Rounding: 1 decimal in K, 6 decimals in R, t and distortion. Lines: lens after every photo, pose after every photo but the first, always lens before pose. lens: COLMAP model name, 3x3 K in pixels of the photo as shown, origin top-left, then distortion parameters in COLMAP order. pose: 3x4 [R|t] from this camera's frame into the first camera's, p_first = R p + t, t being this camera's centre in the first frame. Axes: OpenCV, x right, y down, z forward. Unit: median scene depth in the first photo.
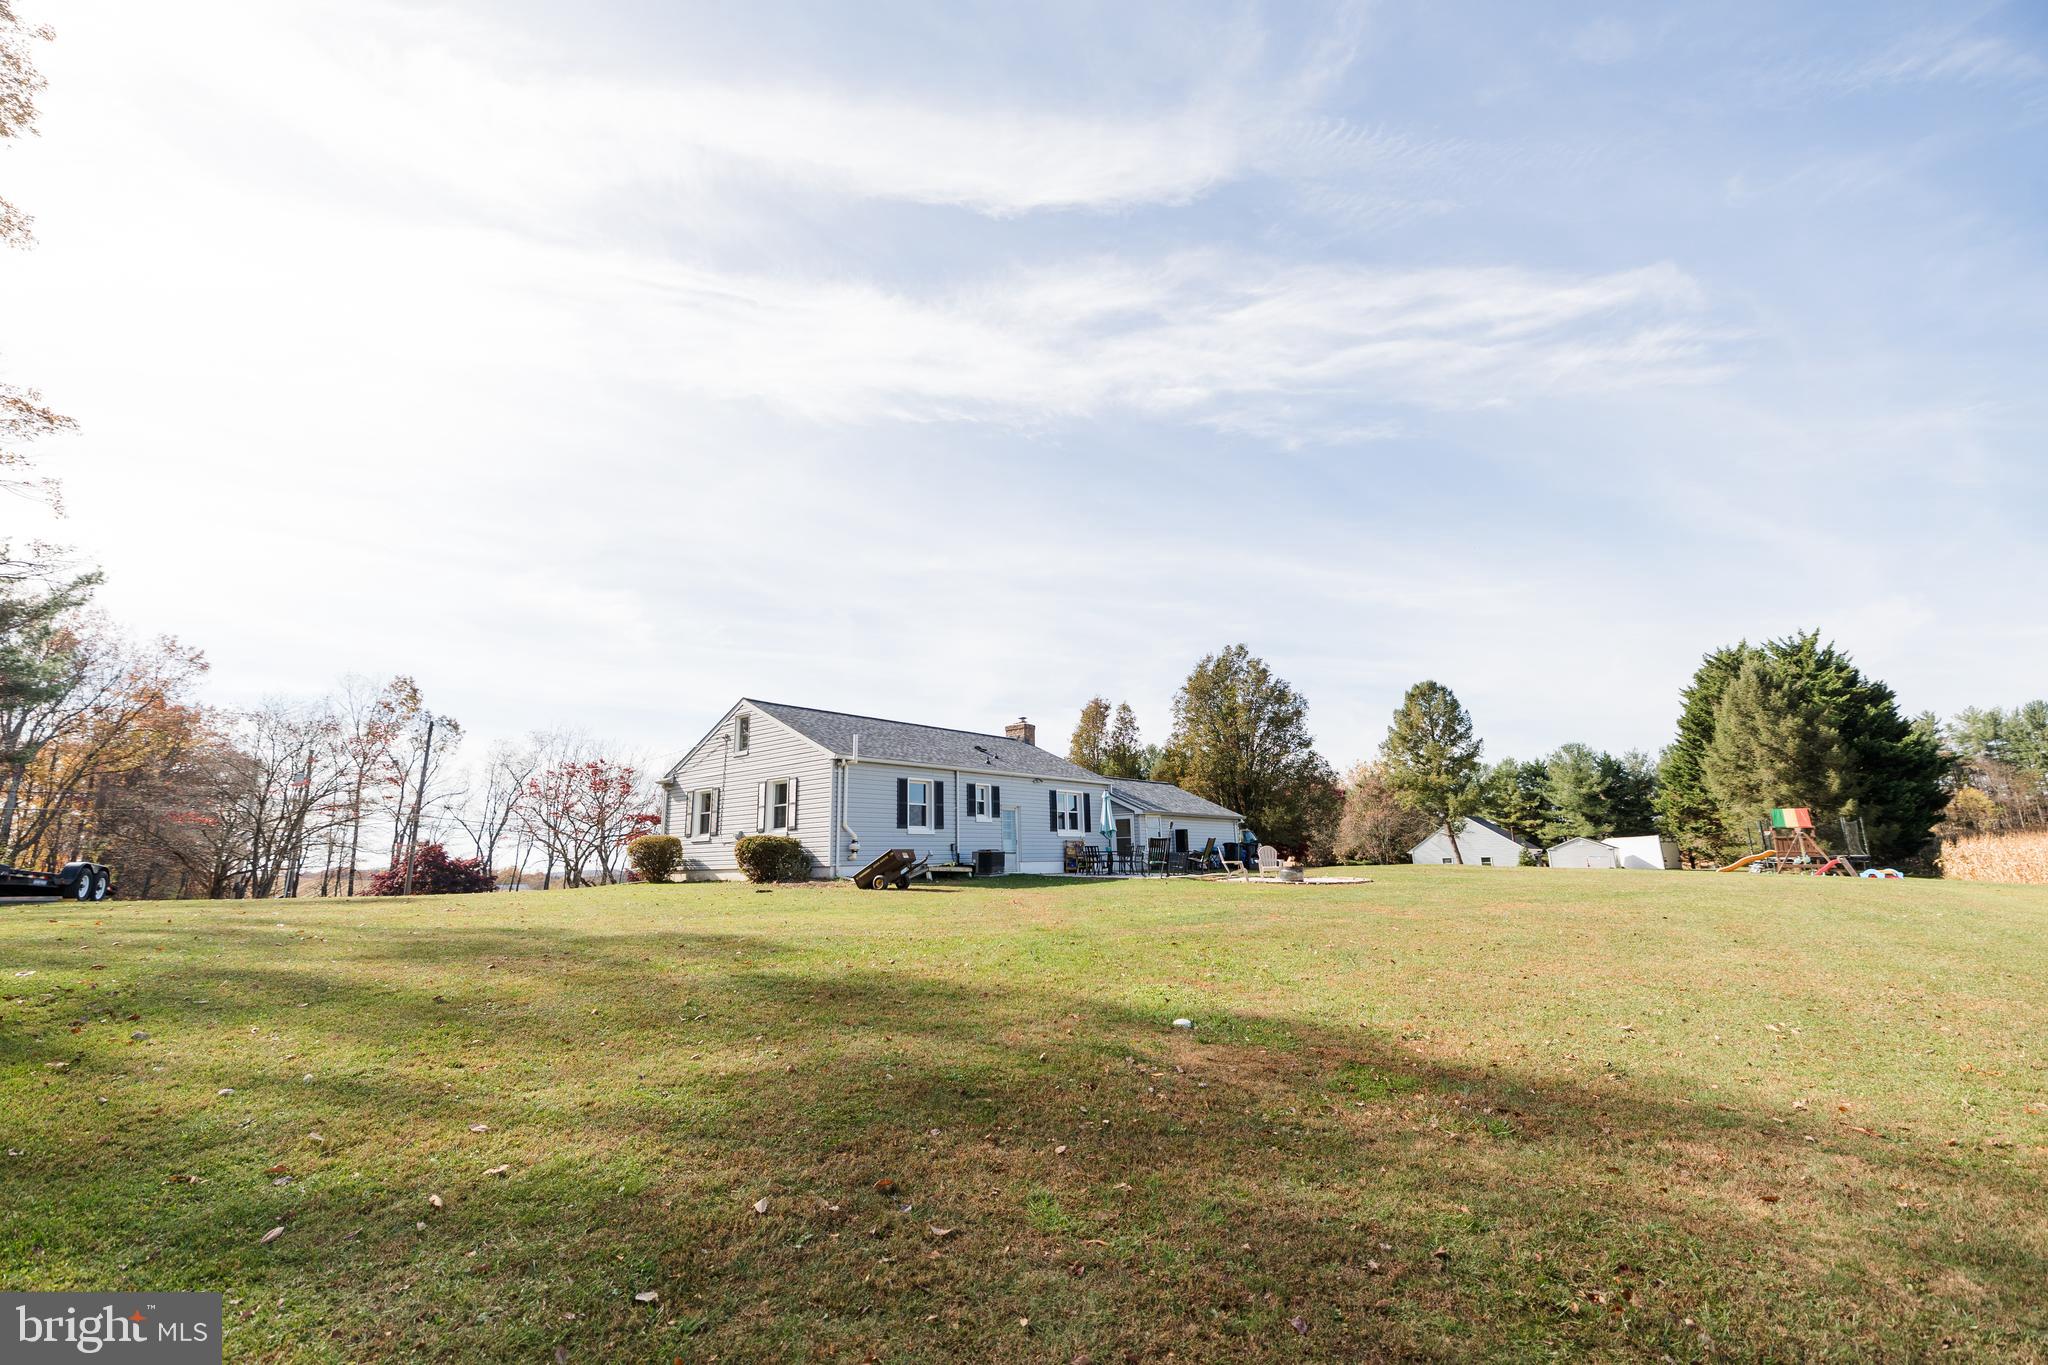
lens RADIAL K [[907.8, 0, 1172.8], [0, 907.8, 605.0], [0, 0, 1]] dist [0.000972, -0.000154]
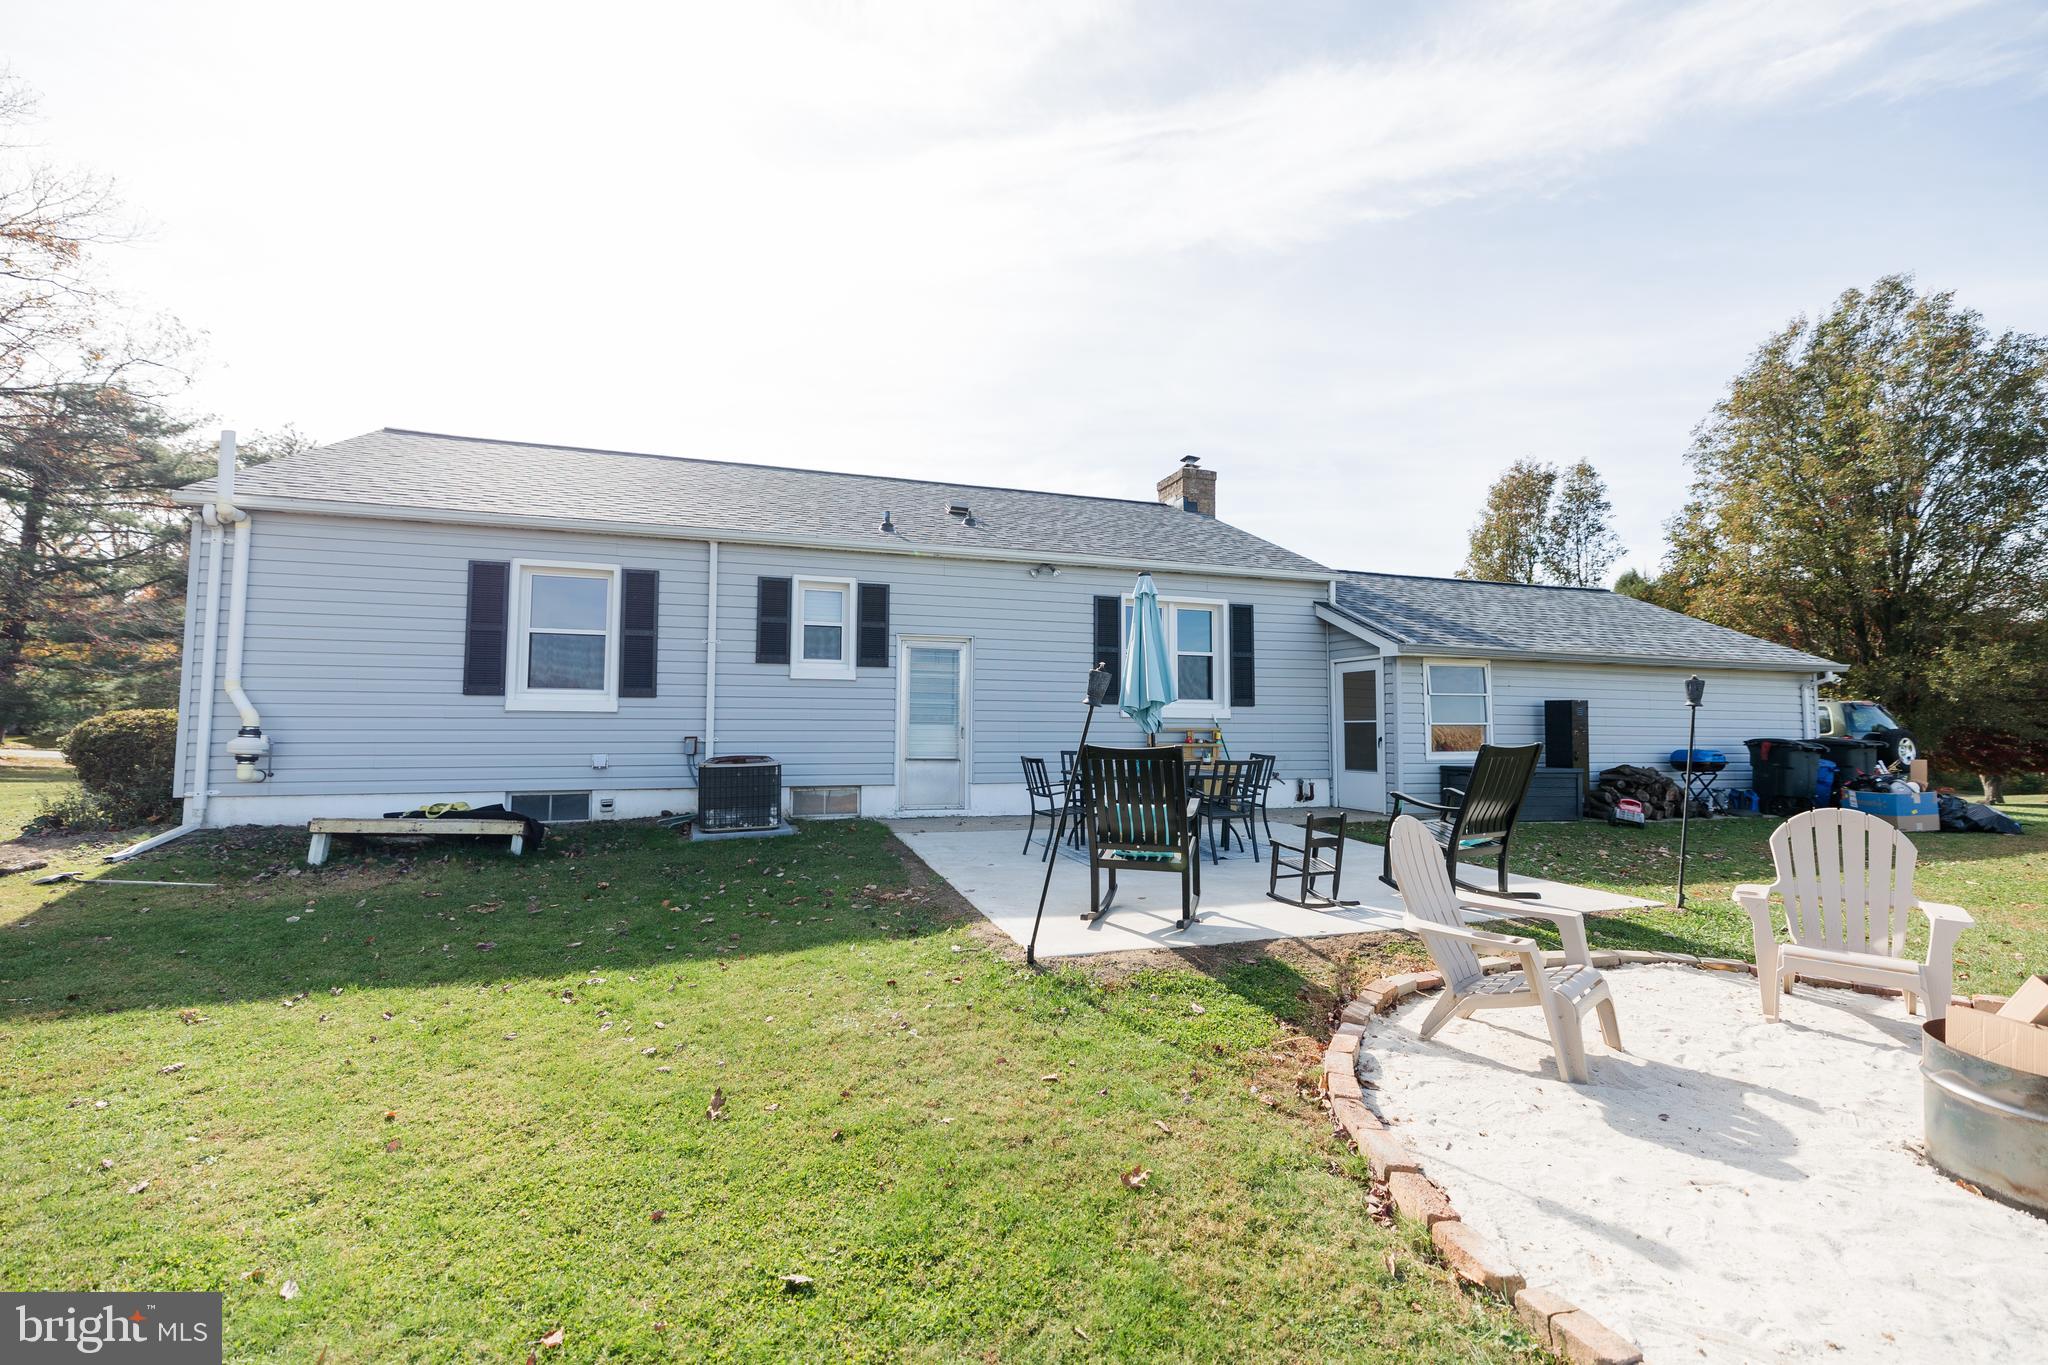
lens RADIAL K [[886.2, 0, 1048.7], [0, 886.2, 692.5], [0, 0, 1]] dist [-0.000594, -0.001149]
pose [[0.761614, 0.008835, -0.647971, 0.036213], [0.149338, 0.970601, 0.188763, 0.075406], [0.630589, -0.240532, 0.737904, 0.314007]]
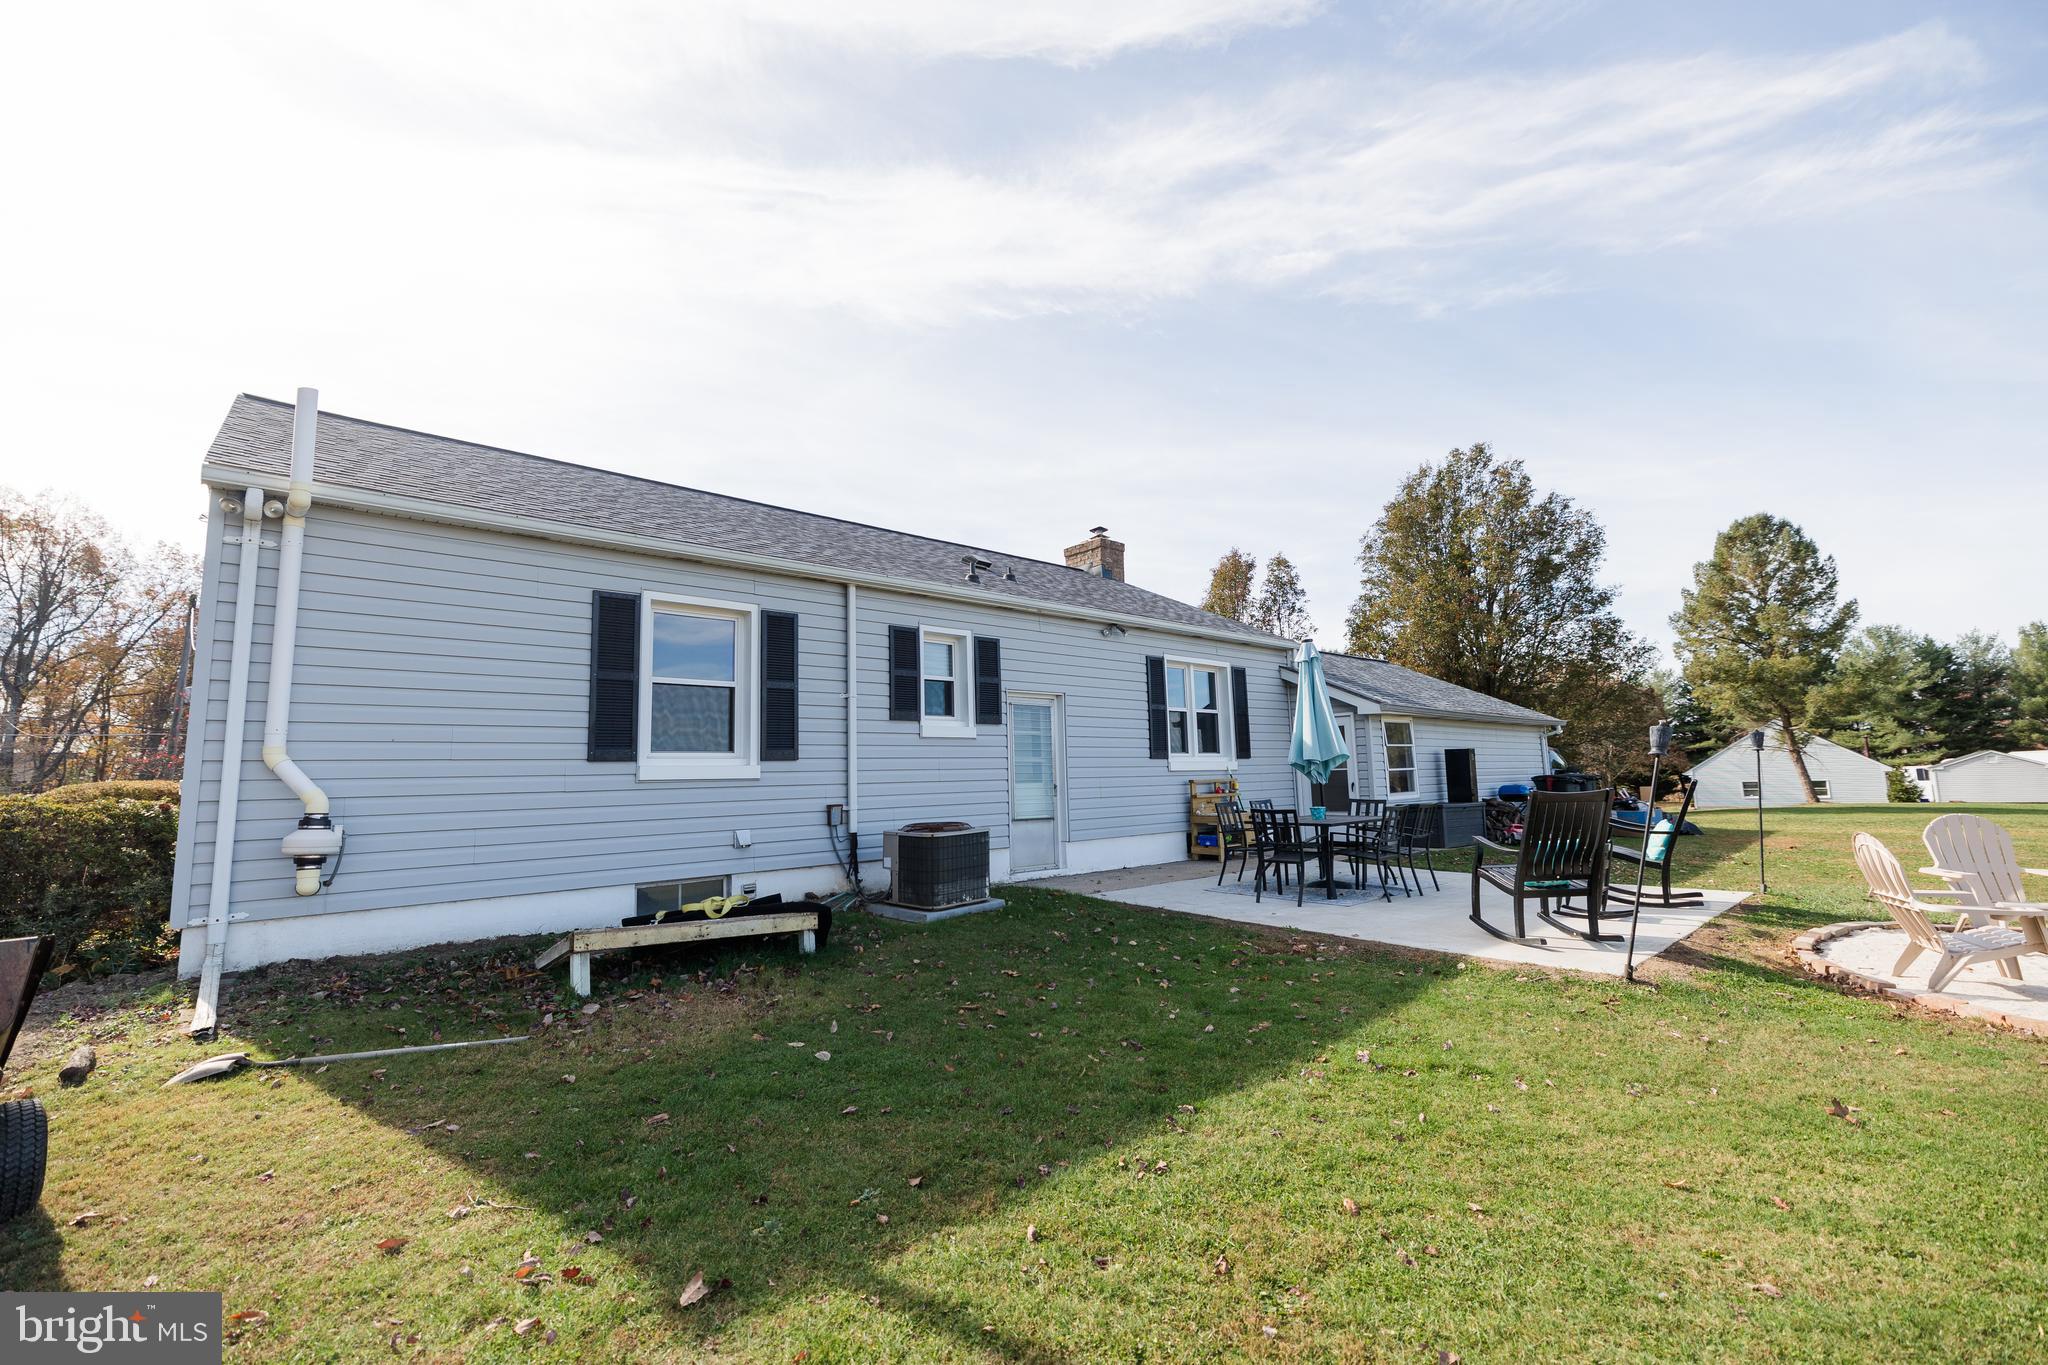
lens RADIAL K [[886.2, 0, 1048.7], [0, 886.2, 692.5], [0, 0, 1]] dist [-0.000594, -0.001149]
pose [[0.964528, -0.021455, -0.263107, -0.033612], [0.069592, 0.982100, 0.175030, 0.066048], [0.254642, -0.187132, 0.948757, 0.276121]]
